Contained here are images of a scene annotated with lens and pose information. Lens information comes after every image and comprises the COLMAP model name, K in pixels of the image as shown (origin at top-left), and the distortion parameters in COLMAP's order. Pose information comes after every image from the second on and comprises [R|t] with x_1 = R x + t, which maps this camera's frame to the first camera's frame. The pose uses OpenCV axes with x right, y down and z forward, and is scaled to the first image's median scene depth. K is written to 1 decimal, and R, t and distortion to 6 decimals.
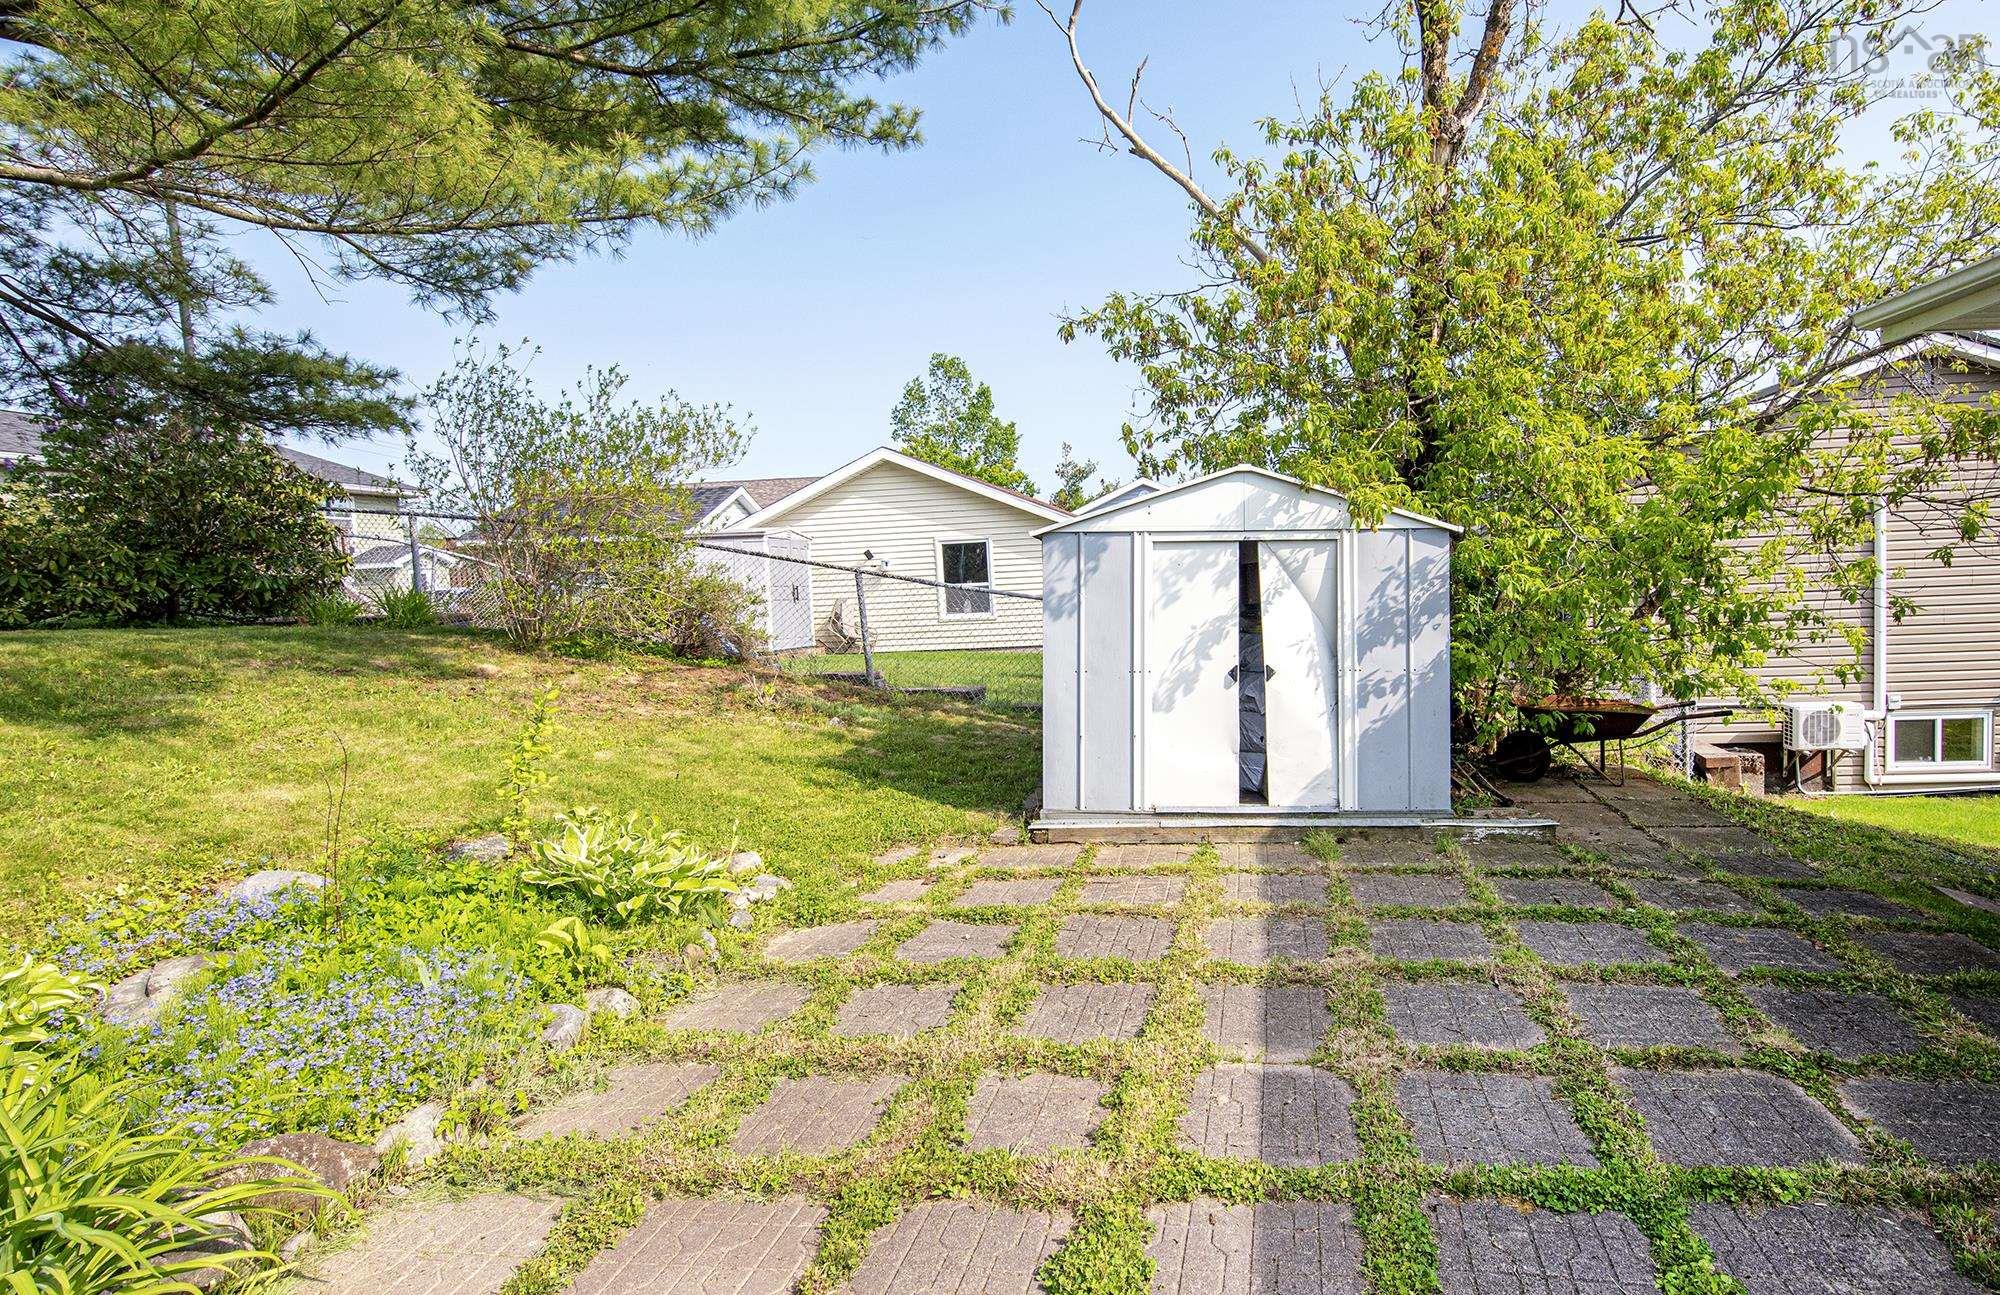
lens RADIAL K [[1253.1, 0, 1000.6], [0, 1253.1, 641.6], [0, 0, 1]] dist [-0.001567, 0.000460]
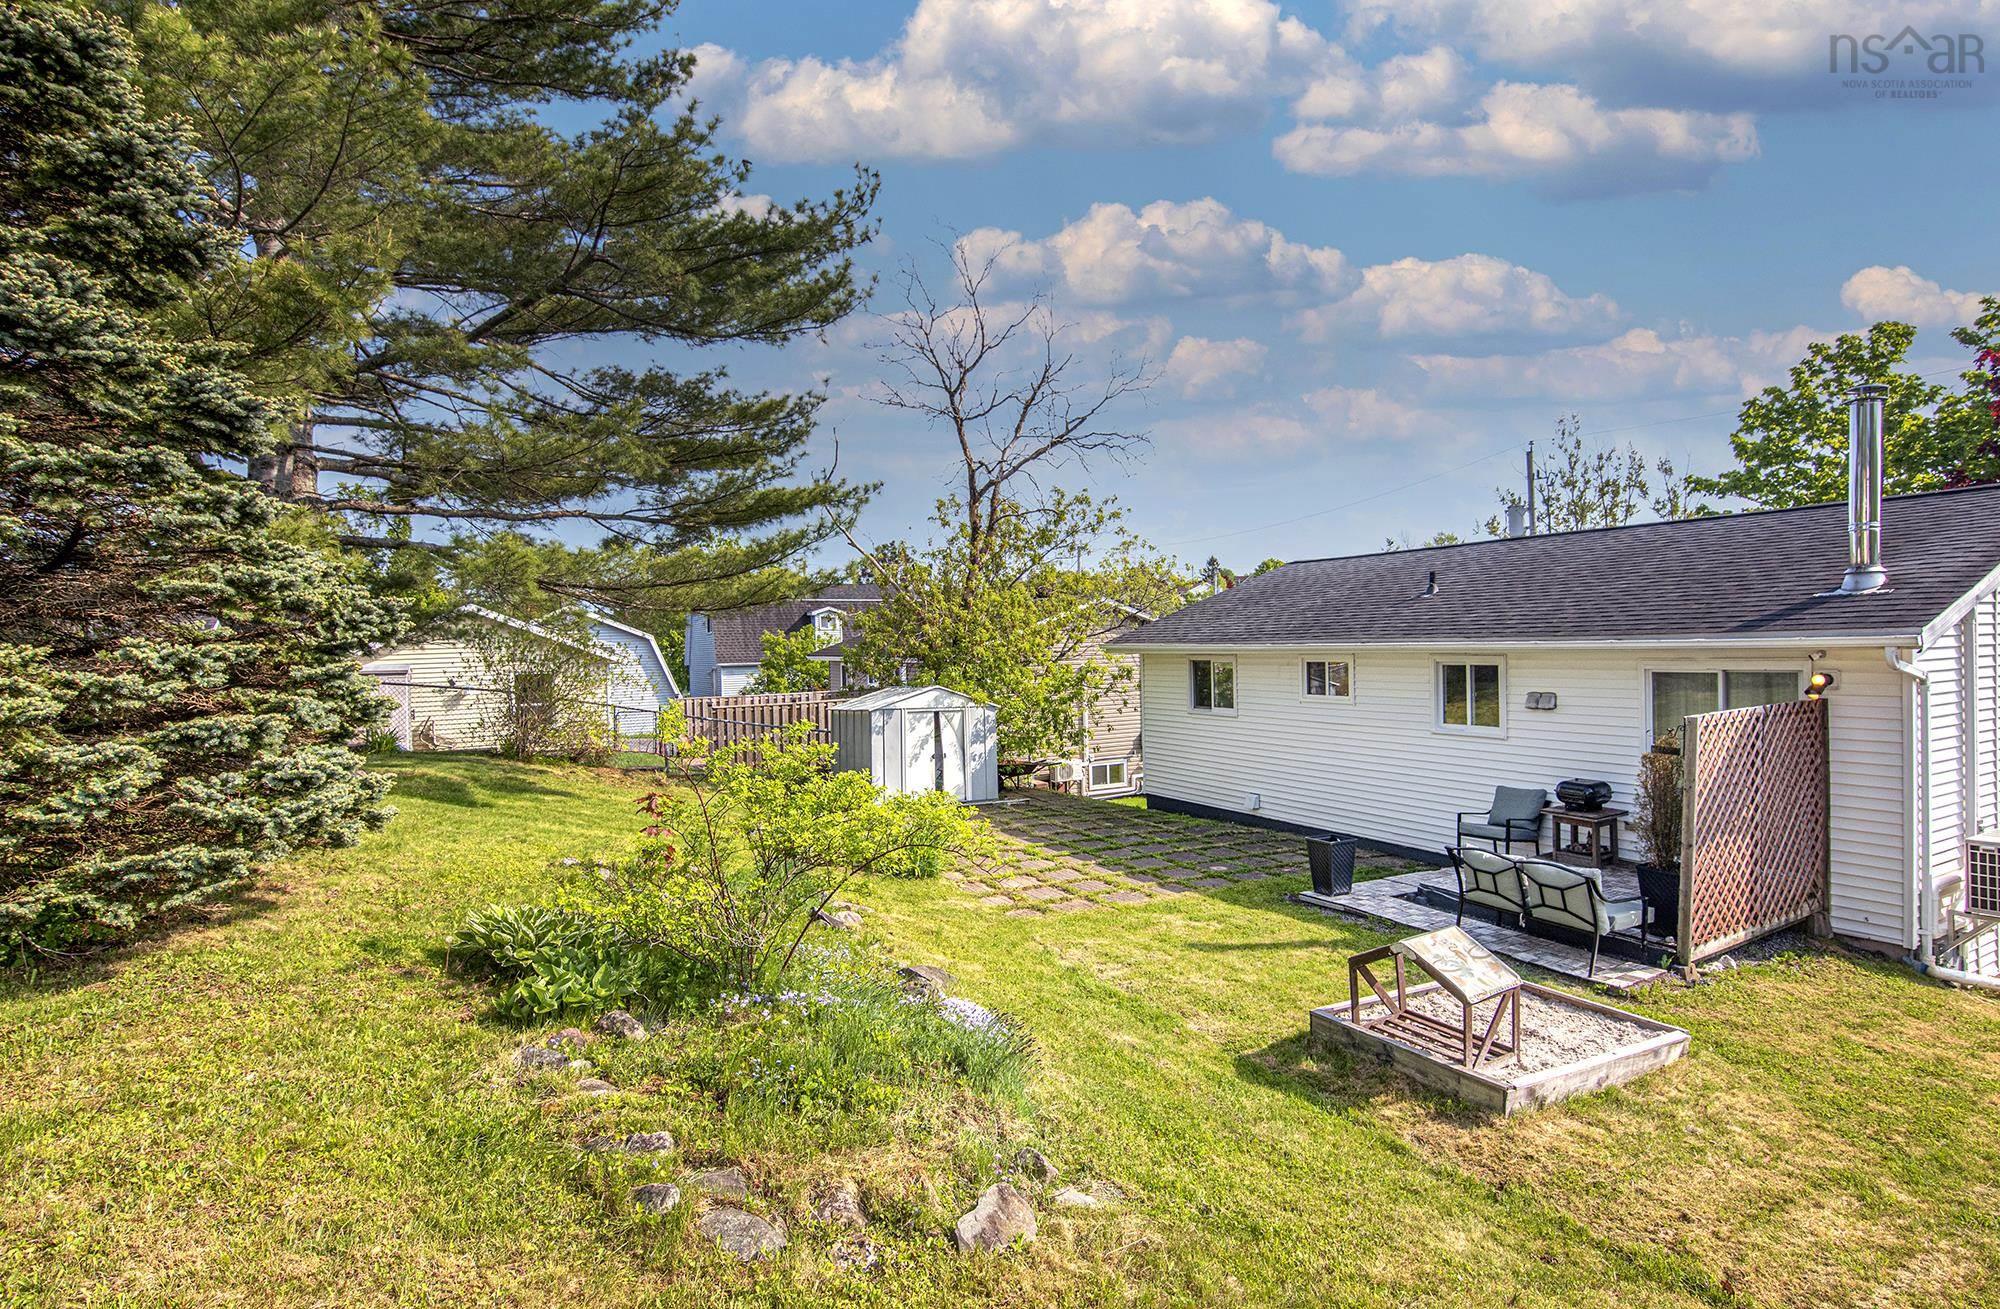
lens RADIAL K [[1253.1, 0, 1000.9], [0, 1253.1, 657.0], [0, 0, 1]] dist [-0.001567, 0.000460]
pose [[0.835146, 0.003091, 0.550020, -1.313982], [0.027829, 0.998466, -0.047866, -0.058465], [-0.549324, 0.055282, 0.833779, -1.577935]]
